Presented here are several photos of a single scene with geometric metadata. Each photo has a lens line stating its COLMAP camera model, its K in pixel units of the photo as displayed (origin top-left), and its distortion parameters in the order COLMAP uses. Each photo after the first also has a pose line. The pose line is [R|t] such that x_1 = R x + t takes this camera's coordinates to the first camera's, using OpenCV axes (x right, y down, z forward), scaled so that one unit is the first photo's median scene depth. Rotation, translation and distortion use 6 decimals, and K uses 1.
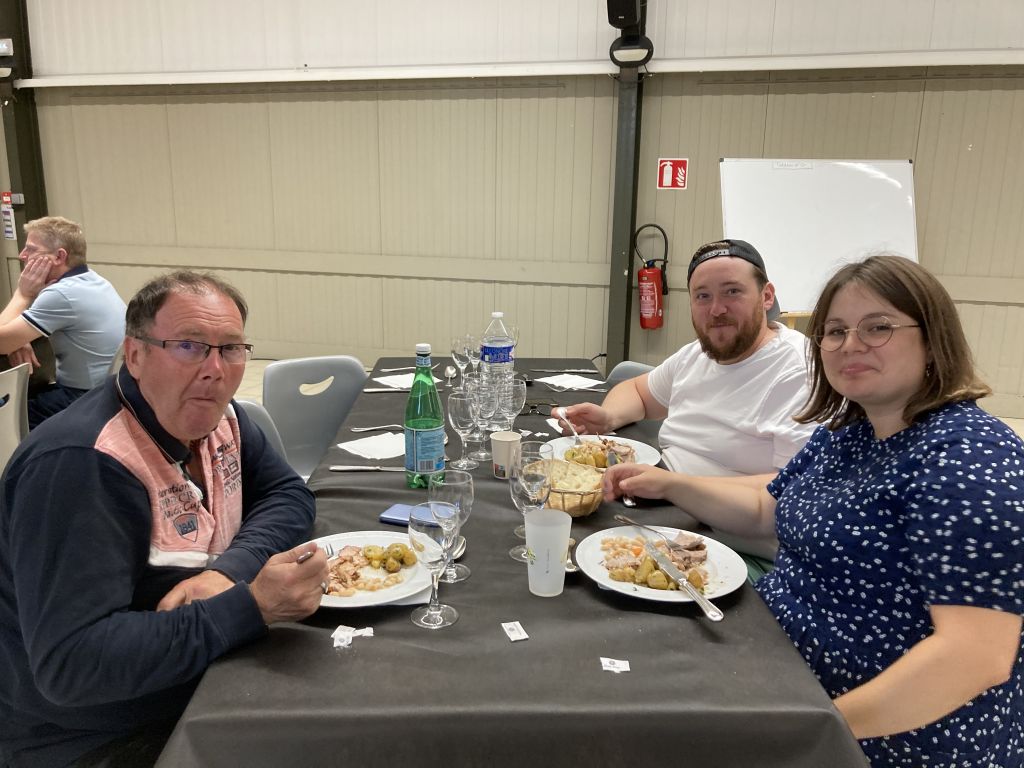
lens RADIAL K [[841.8, 0, 510.7], [0, 841.8, 382.2], [0, 0, 1]] dist [0.006904, 0.000039]
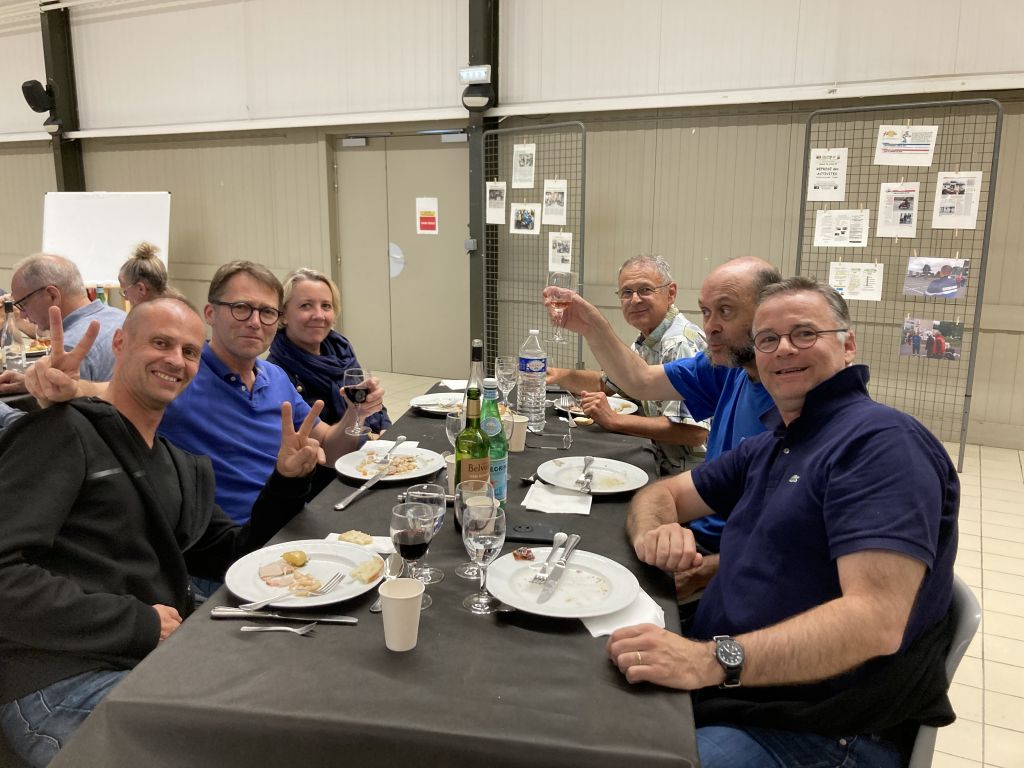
lens RADIAL K [[848.5, 0, 515.1], [0, 848.5, 369.6], [0, 0, 1]] dist [0.032835, -0.056196]
pose [[0.979145, 0.028225, -0.201191, 1.257197], [-0.036617, 0.998602, -0.038110, 0.092634], [0.199834, 0.044682, 0.978810, -0.363253]]
